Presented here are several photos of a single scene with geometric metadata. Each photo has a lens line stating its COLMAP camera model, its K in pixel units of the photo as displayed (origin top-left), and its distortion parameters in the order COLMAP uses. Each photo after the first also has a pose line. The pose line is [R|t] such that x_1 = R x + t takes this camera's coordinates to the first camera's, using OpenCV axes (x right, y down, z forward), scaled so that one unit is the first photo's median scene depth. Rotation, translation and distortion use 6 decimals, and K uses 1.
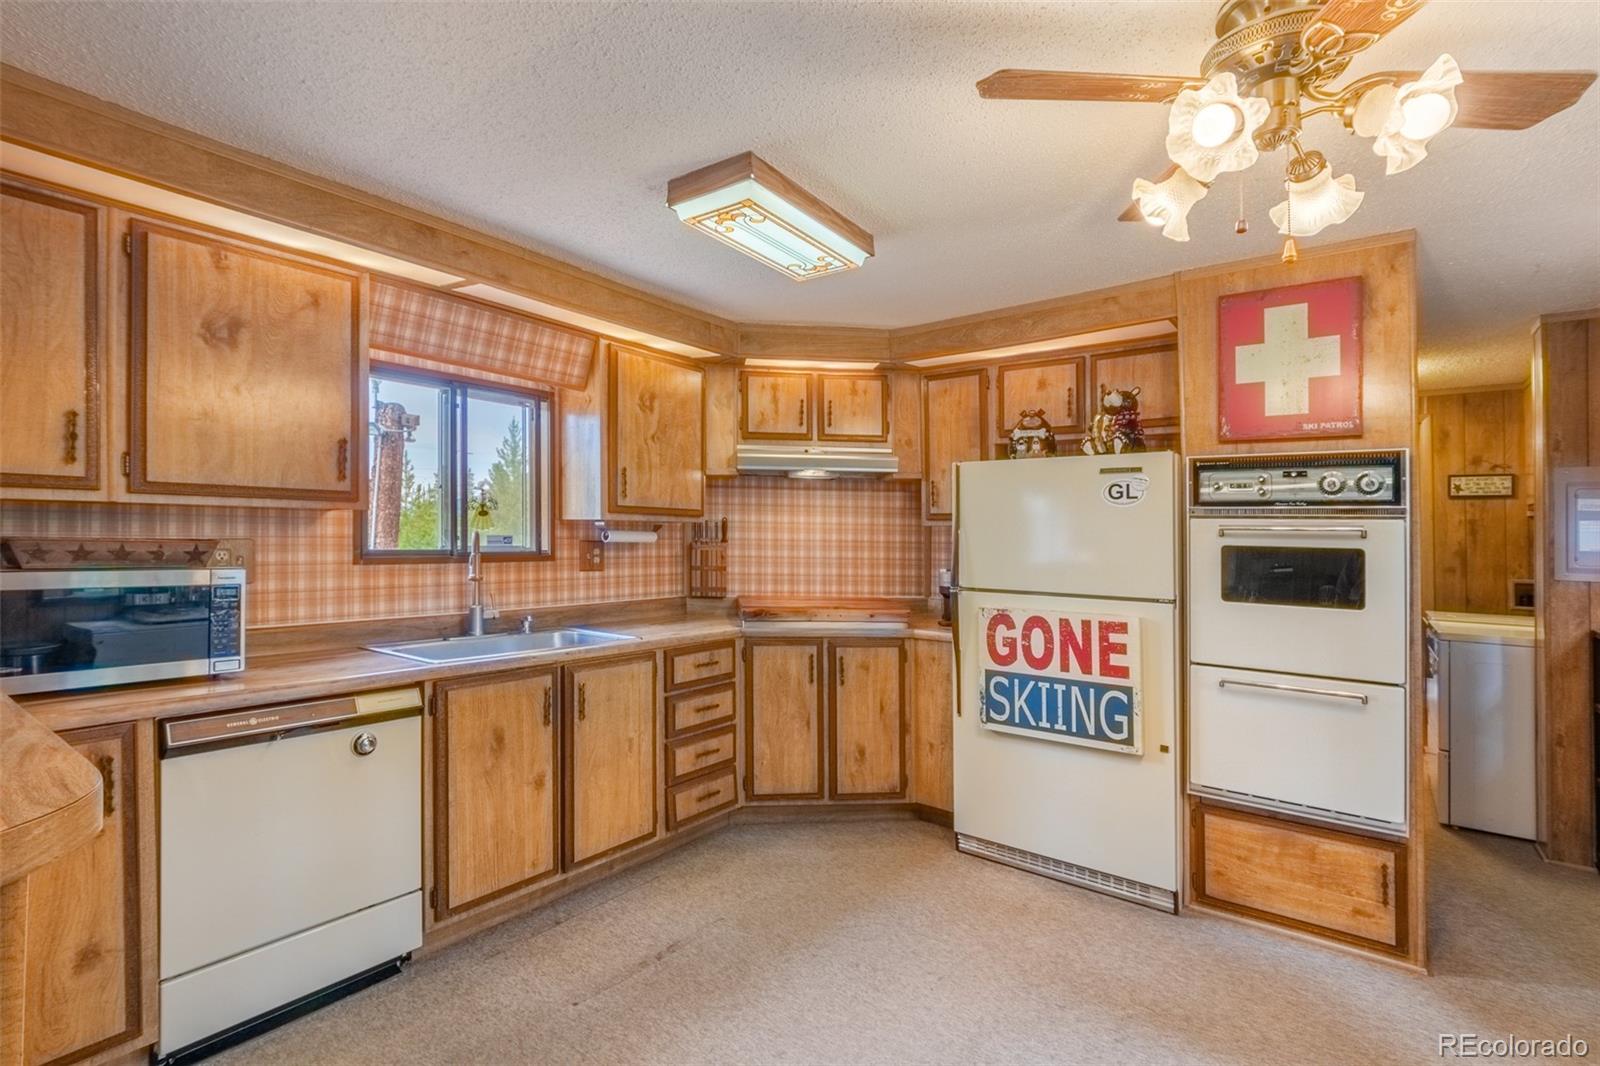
lens RADIAL K [[751.0, 0, 792.2], [0, 751.0, 527.2], [0, 0, 1]] dist [-0.002757, -0.000701]
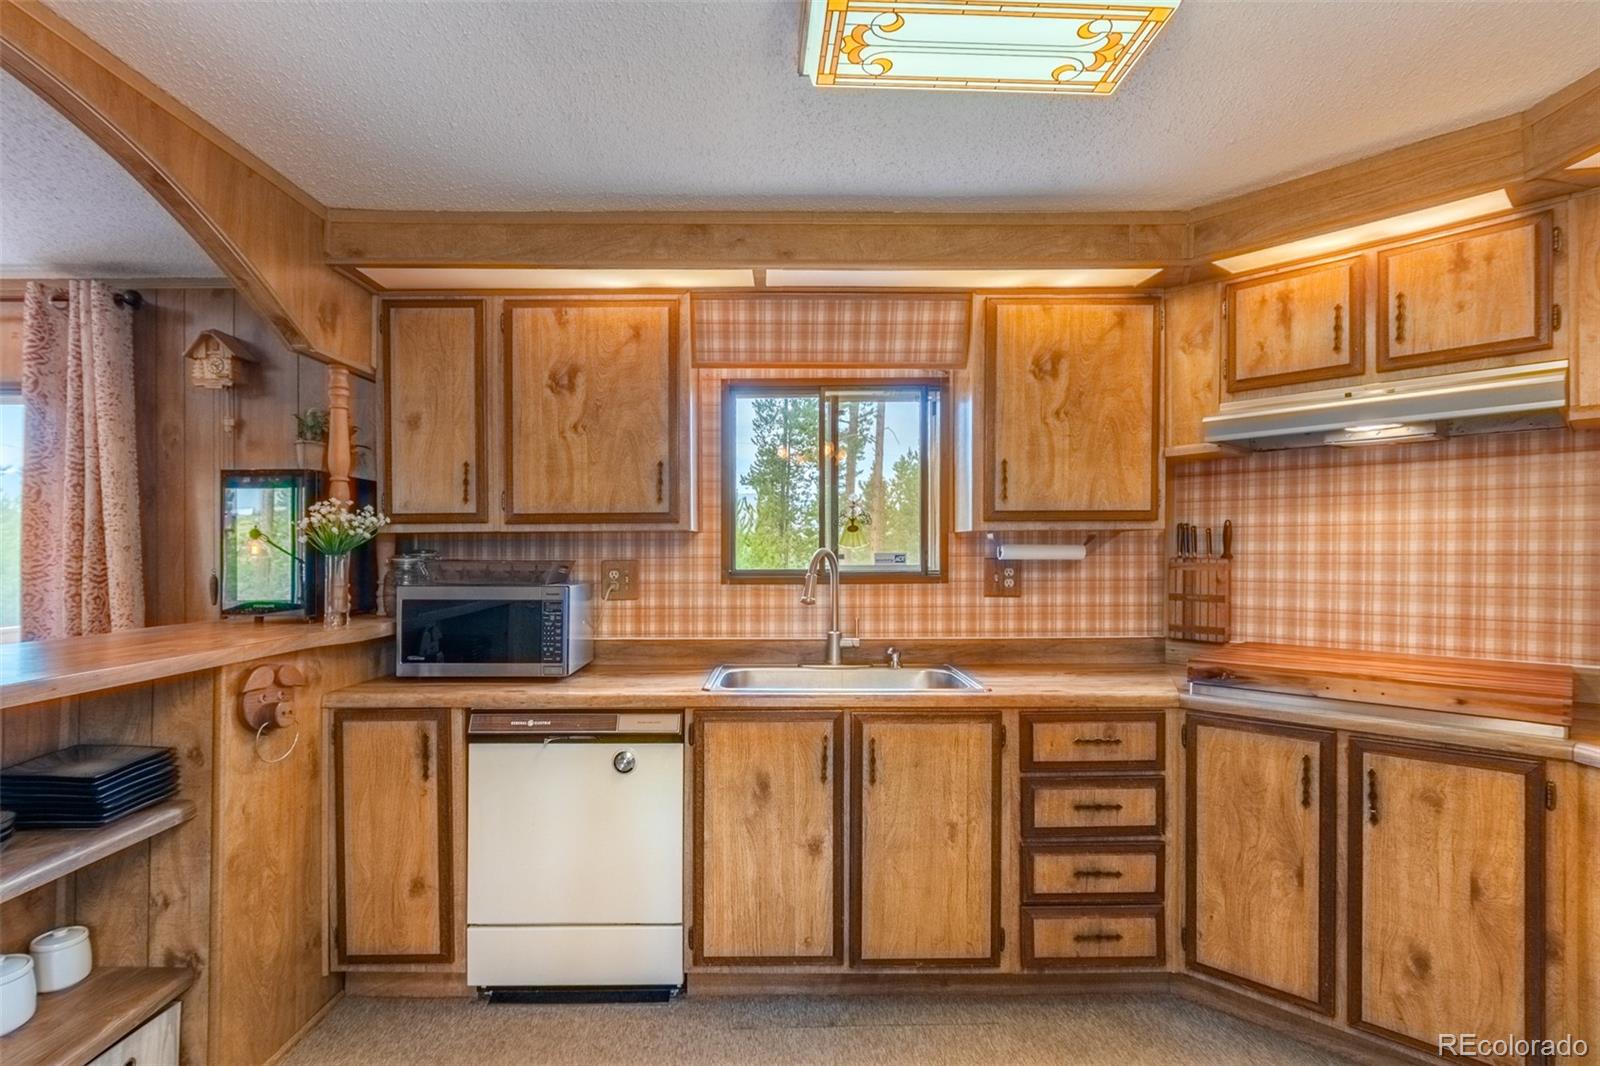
lens RADIAL K [[789.2, 0, 792.6], [0, 789.2, 563.3], [0, 0, 1]] dist [0.001267, -0.001527]
pose [[0.614988, -0.004363, -0.788524, 0.274228], [0.023307, 0.999648, 0.012647, 0.008901], [0.788192, -0.026156, 0.614874, 0.356845]]
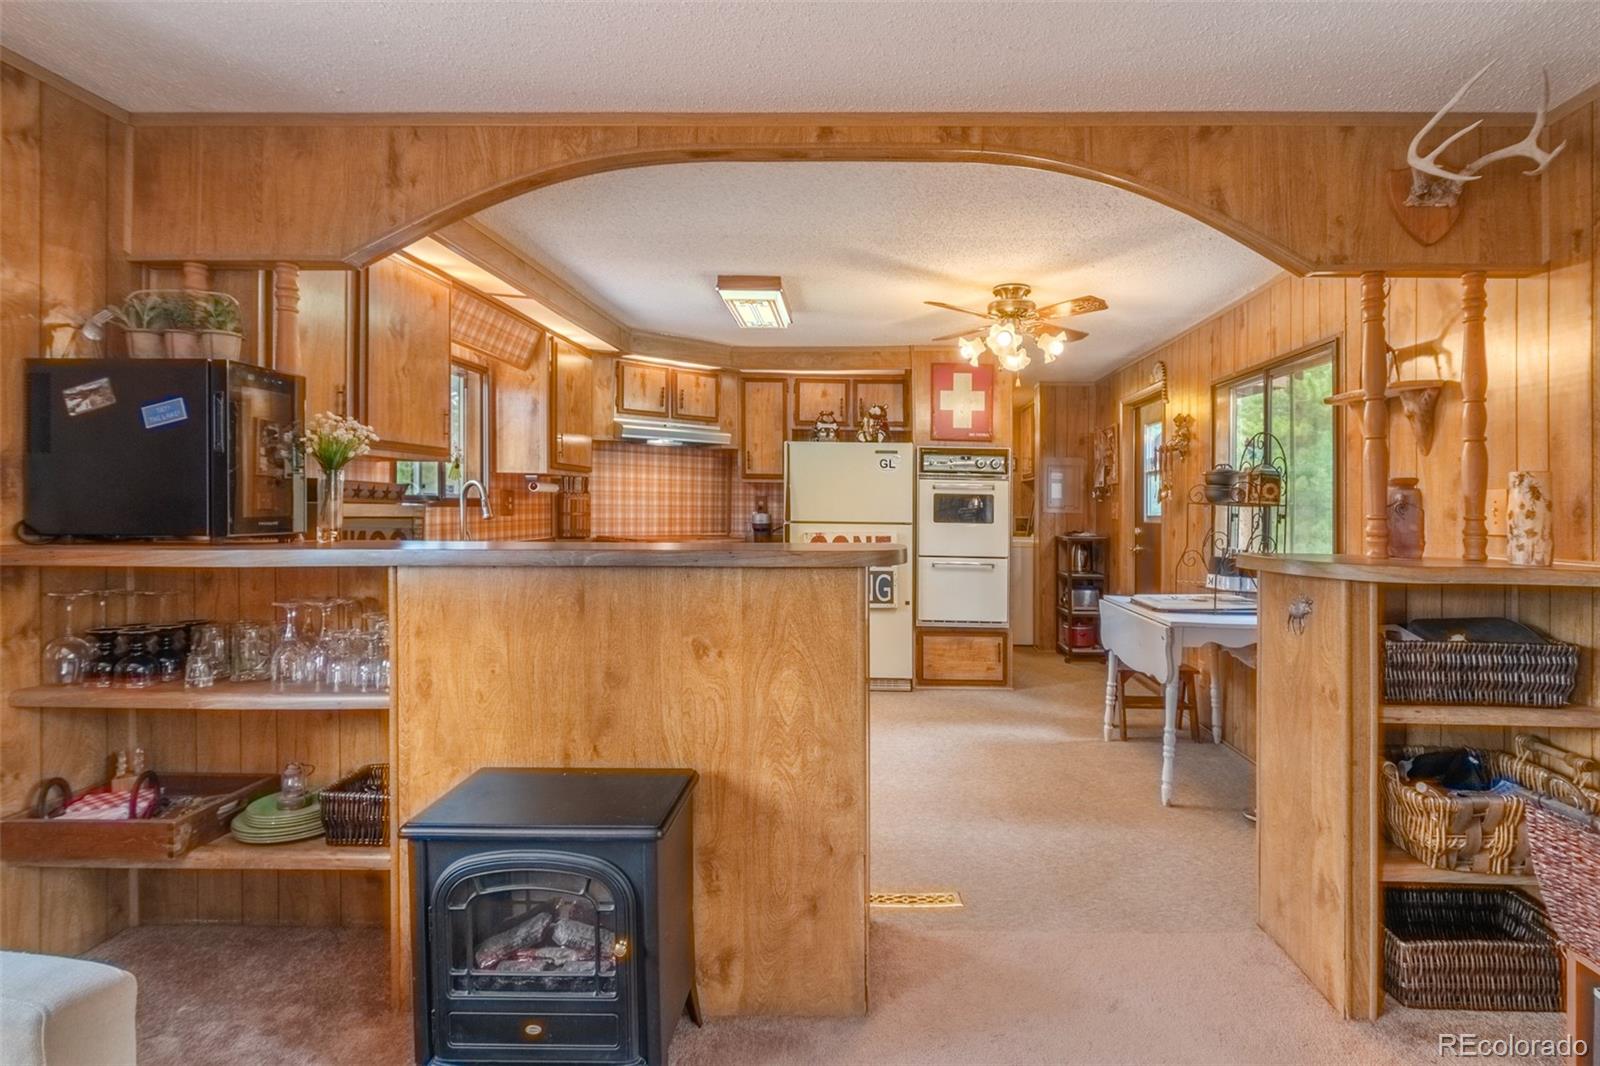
lens RADIAL K [[774.1, 0, 883.9], [0, 774.1, 506.5], [0, 0, 1]] dist [-0.000015, -0.001148]
pose [[0.793500, -0.005397, 0.608547, -0.605829], [-0.007628, 0.999794, 0.018813, 0.017589], [-0.608523, -0.019570, 0.793295, -0.406505]]
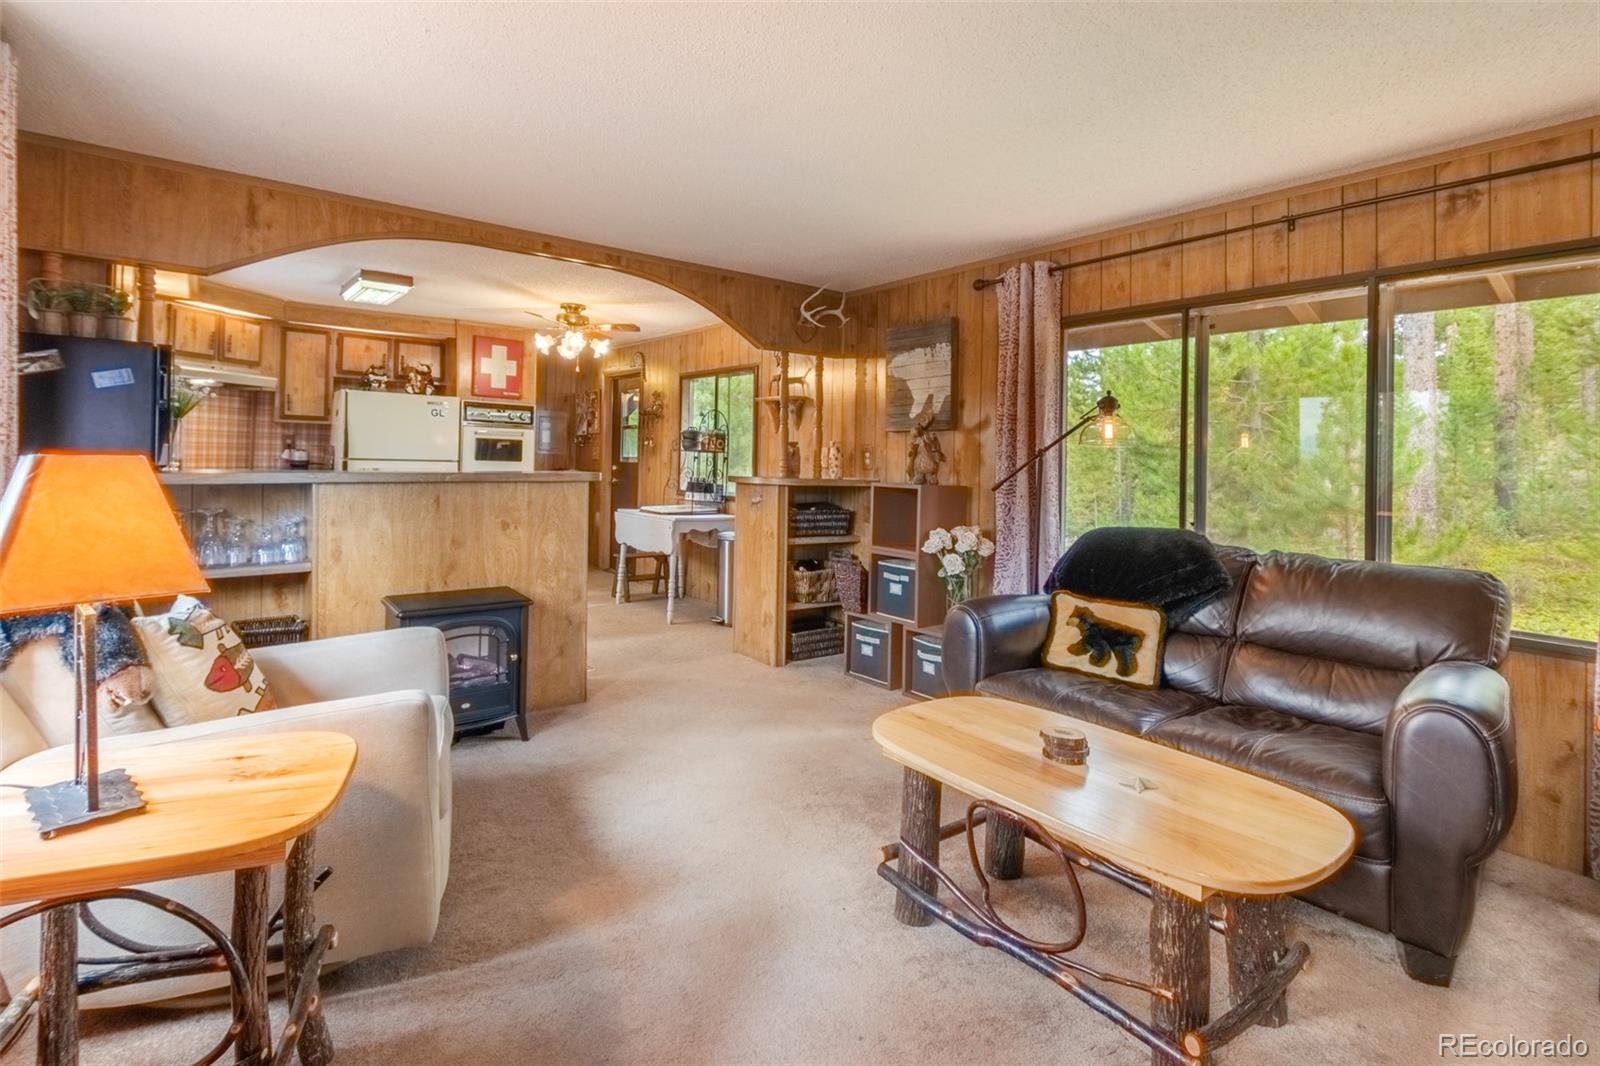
lens RADIAL K [[771.1, 0, 797.9], [0, 771.1, 452.8], [0, 0, 1]] dist [-0.001541, -0.000388]
pose [[0.249152, -0.001272, 0.968464, -1.327625], [-0.036558, 0.999274, 0.010718, 0.006289], [-0.967774, -0.038076, 0.248924, -0.538447]]
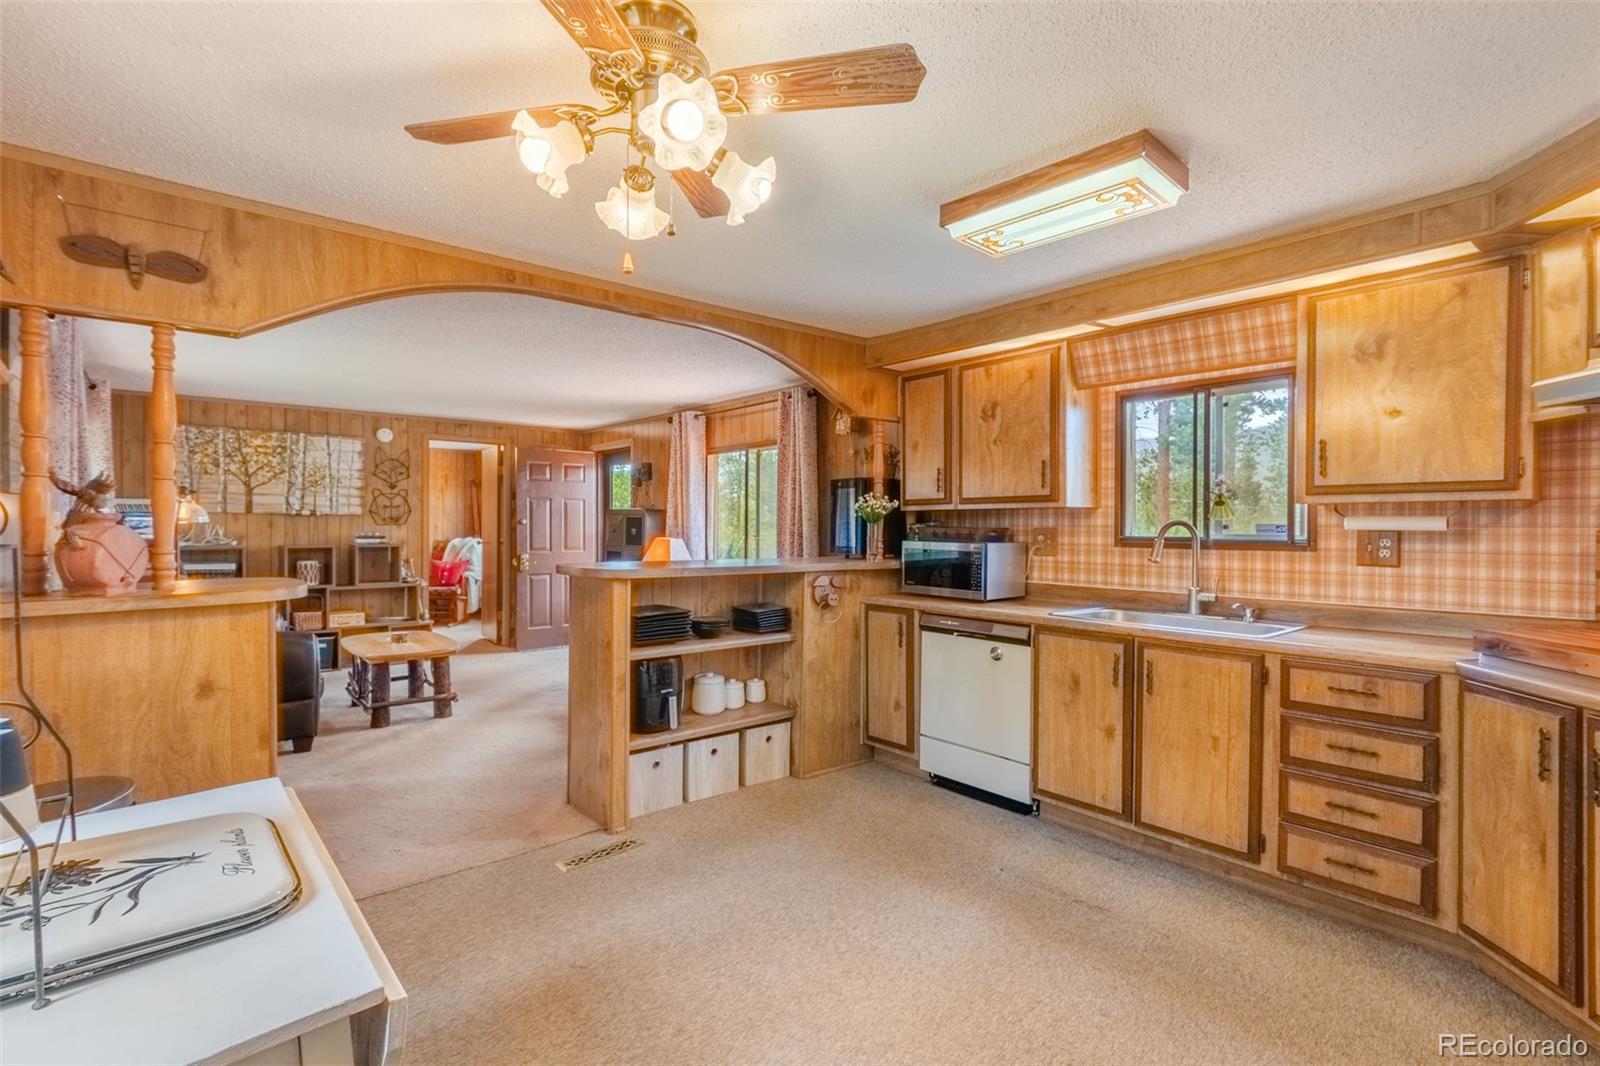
lens RADIAL K [[733.7, 0, 793.9], [0, 733.7, 553.0], [0, 0, 1]] dist [-0.003666, -0.000513]
pose [[-0.206113, 0.021530, -0.978291, 0.706815], [0.006853, 0.999765, 0.020559, 0.025734], [0.978504, -0.002467, -0.206212, 0.603451]]
